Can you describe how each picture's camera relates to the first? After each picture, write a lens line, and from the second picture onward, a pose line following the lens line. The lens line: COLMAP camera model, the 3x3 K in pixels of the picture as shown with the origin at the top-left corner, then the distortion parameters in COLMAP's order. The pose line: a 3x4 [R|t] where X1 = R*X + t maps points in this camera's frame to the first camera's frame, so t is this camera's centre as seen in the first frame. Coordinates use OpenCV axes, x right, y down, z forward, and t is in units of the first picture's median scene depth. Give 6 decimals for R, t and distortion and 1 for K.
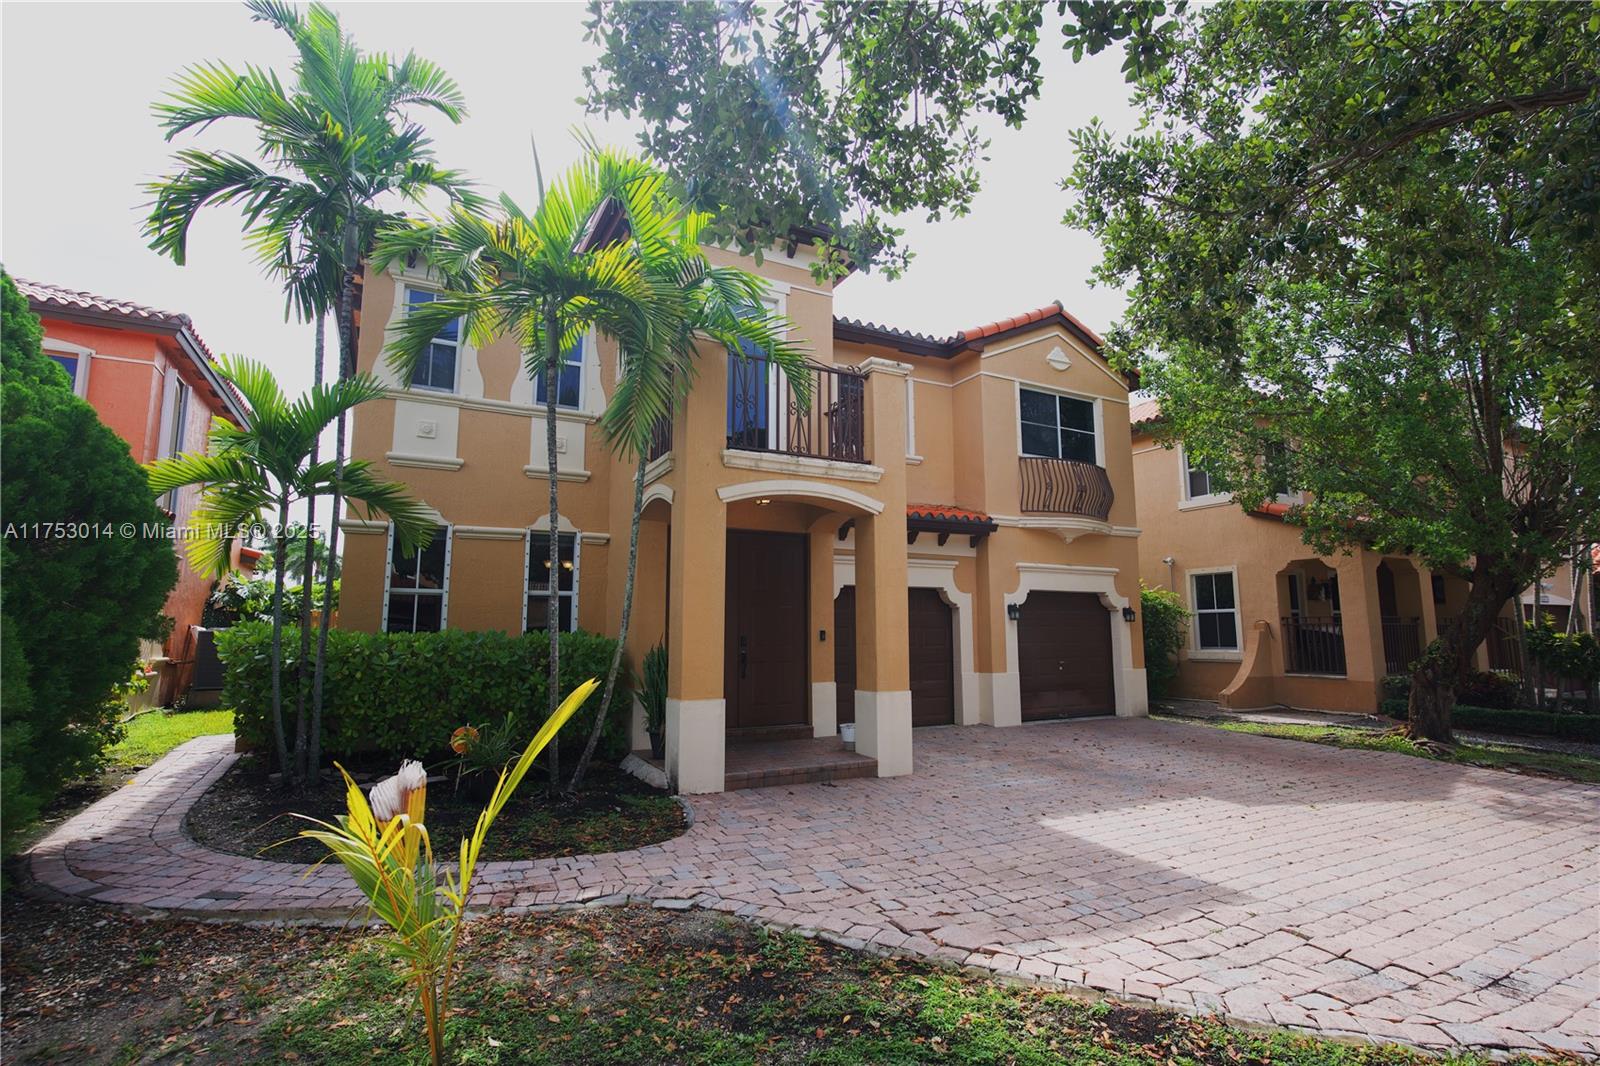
lens RADIAL K [[755.9, 0, 808.6], [0, 755.9, 531.3], [0, 0, 1]] dist [-0.012641, 0.004825]
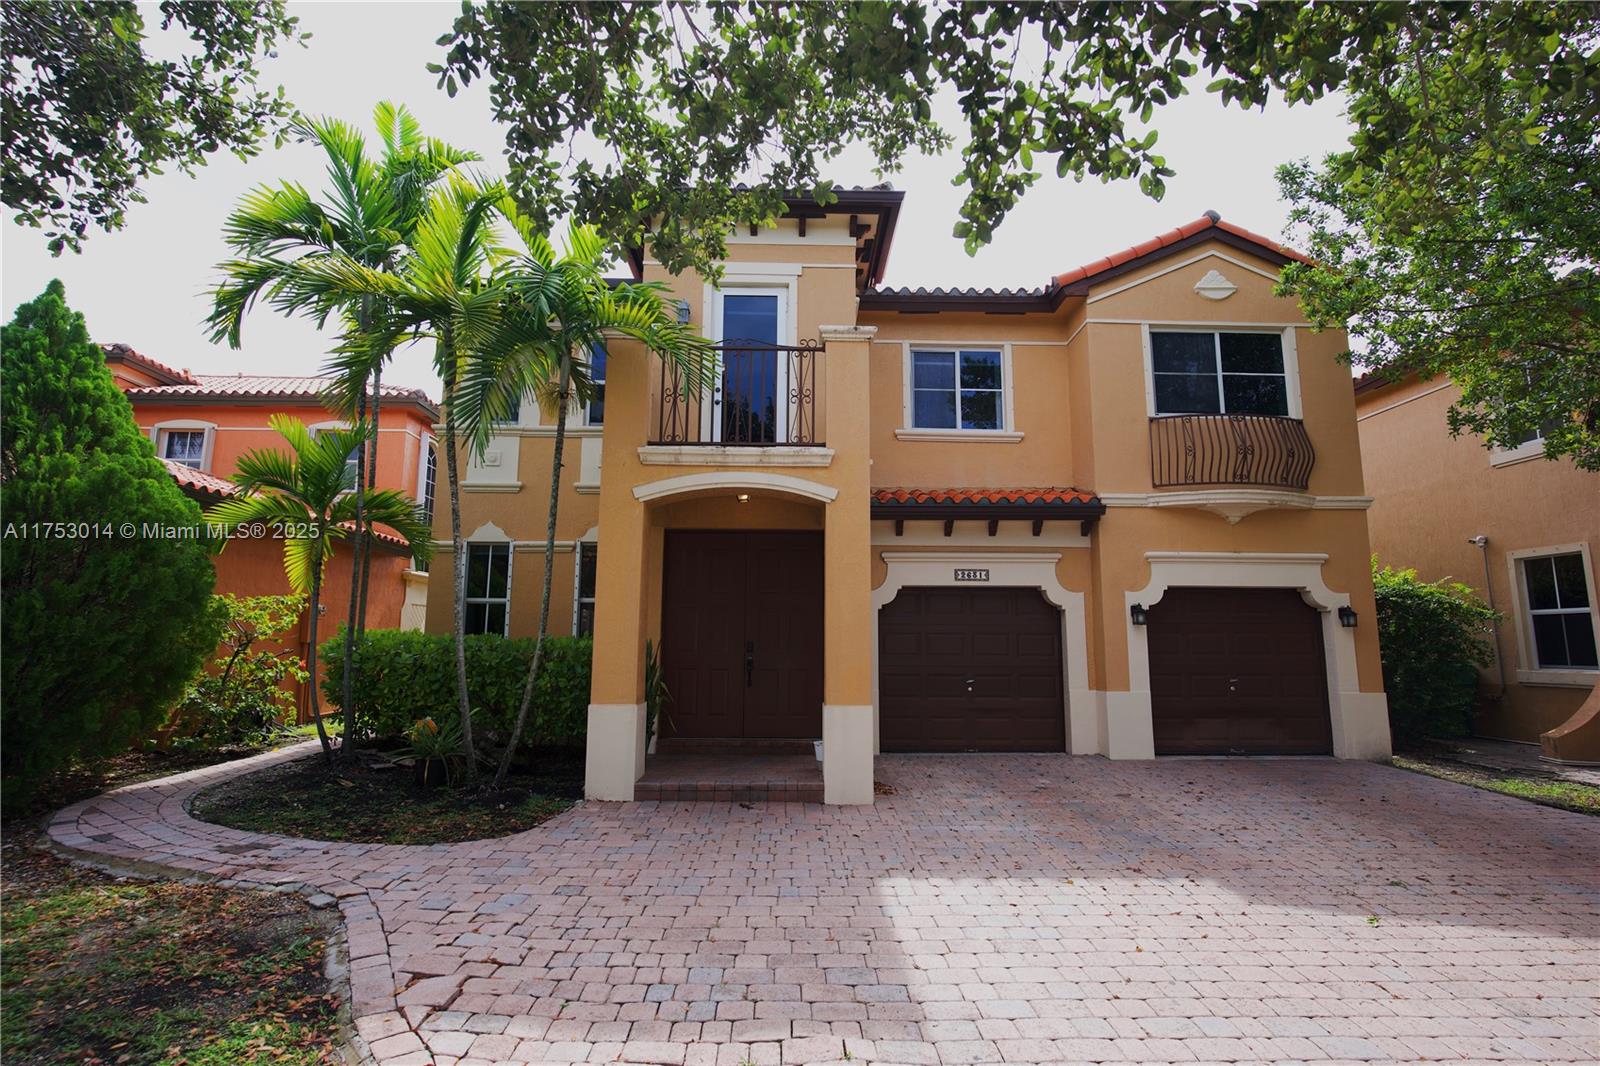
lens RADIAL K [[755.9, 0, 805.0], [0, 755.9, 534.9], [0, 0, 1]] dist [-0.012641, 0.004825]
pose [[0.895823, -0.057151, -0.440721, 0.327292], [0.052430, 0.998362, -0.022893, 0.024693], [0.441307, -0.002599, 0.897352, 0.146278]]
